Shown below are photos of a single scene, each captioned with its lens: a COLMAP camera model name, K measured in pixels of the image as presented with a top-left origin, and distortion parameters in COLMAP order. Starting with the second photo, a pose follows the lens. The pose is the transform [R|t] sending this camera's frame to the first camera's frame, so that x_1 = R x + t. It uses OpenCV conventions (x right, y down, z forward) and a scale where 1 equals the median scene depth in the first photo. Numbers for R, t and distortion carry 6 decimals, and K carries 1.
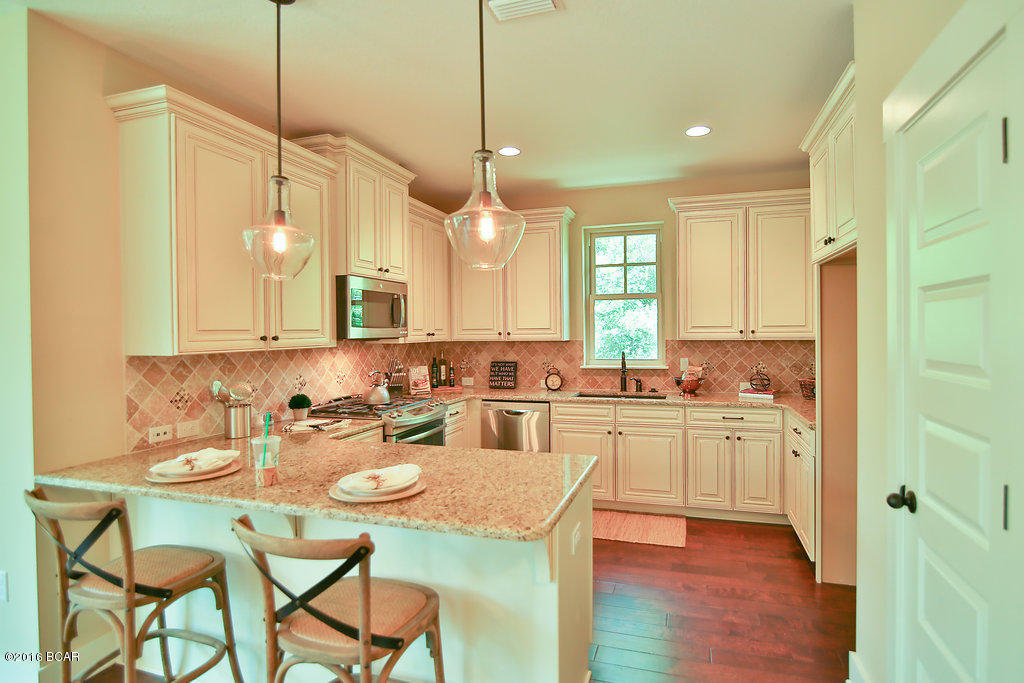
lens RADIAL K [[524.9, 0, 532.1], [0, 524.9, 336.6], [0, 0, 1]] dist [-0.013512, 0.000631]
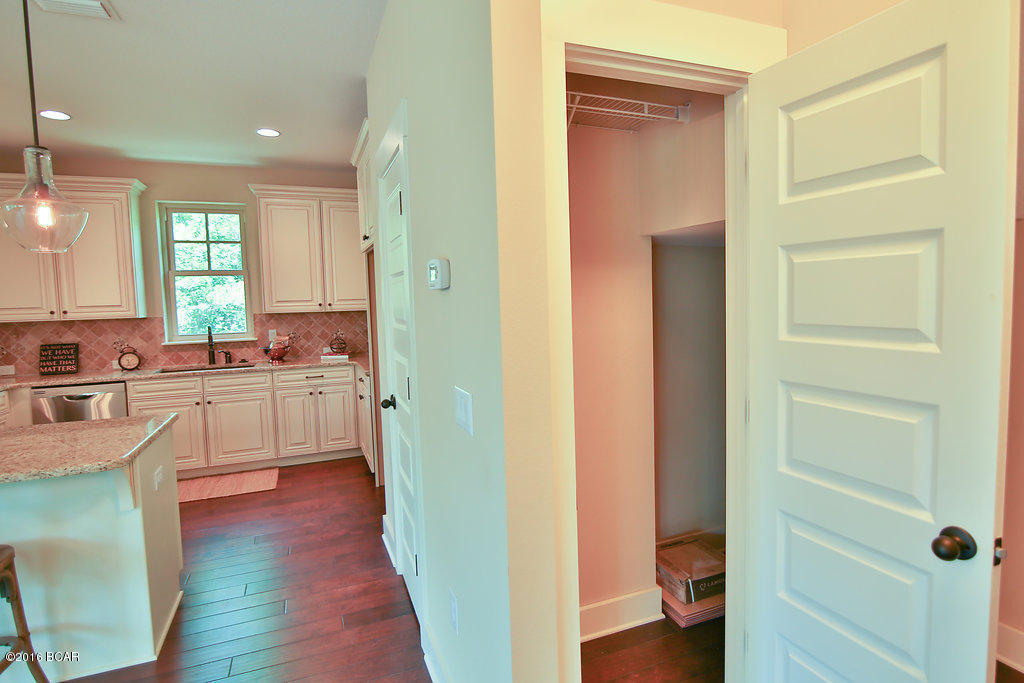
lens RADIAL K [[521.0, 0, 517.9], [0, 521.0, 332.4], [0, 0, 1]] dist [-0.013578, -0.000661]
pose [[0.772745, -0.053013, 0.632499, -0.005309], [0.026996, 0.998349, 0.050695, 0.005431], [-0.634142, -0.022099, 0.772900, -0.197929]]
